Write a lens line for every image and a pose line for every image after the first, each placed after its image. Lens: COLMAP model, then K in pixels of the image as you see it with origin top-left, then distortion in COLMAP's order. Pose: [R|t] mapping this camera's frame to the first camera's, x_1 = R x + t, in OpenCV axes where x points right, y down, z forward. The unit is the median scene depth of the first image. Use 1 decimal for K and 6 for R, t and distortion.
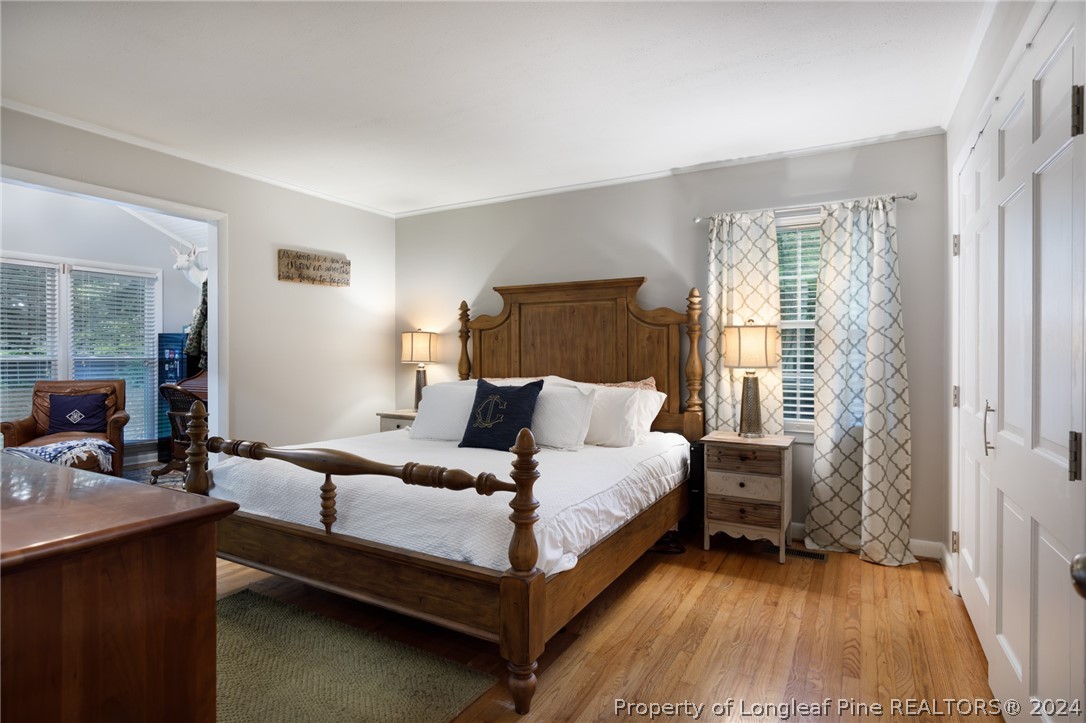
lens RADIAL K [[567.4, 0, 538.6], [0, 567.4, 359.3], [0, 0, 1]] dist [-0.002718, -0.000788]
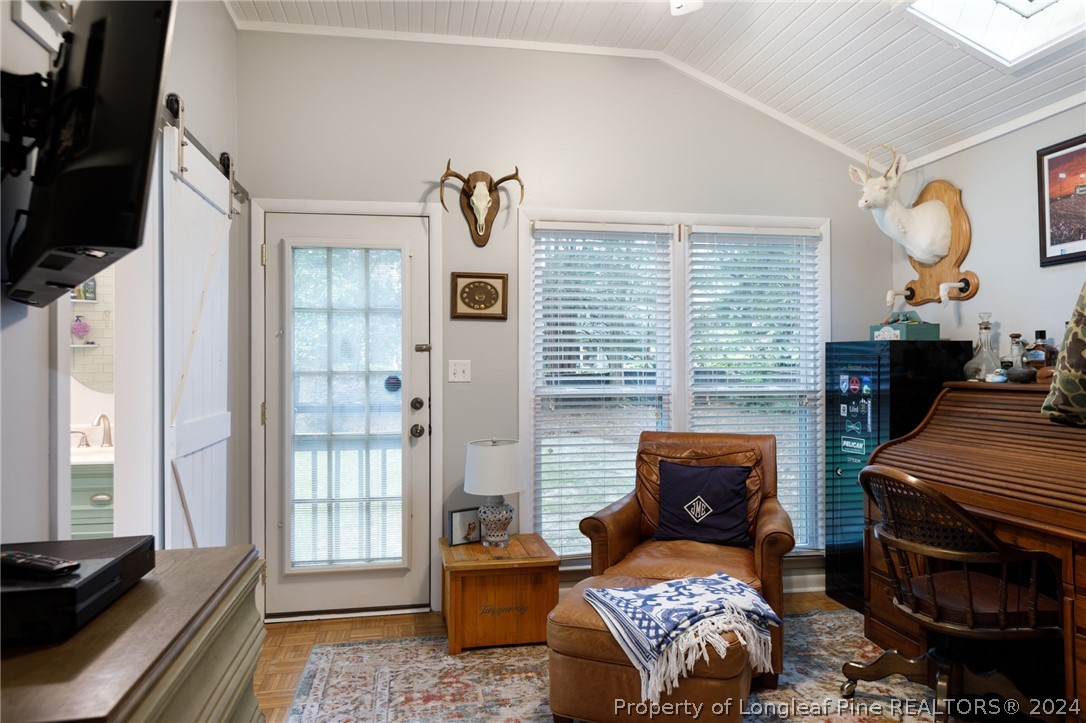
lens RADIAL K [[717.4, 0, 541.3], [0, 717.4, 361.7], [0, 0, 1]] dist [0.052137, 0.001451]
pose [[0.633594, -0.007080, -0.773634, -0.378848], [-0.002164, 0.999938, -0.010923, -0.023481], [0.773663, 0.008595, 0.633539, 0.447791]]
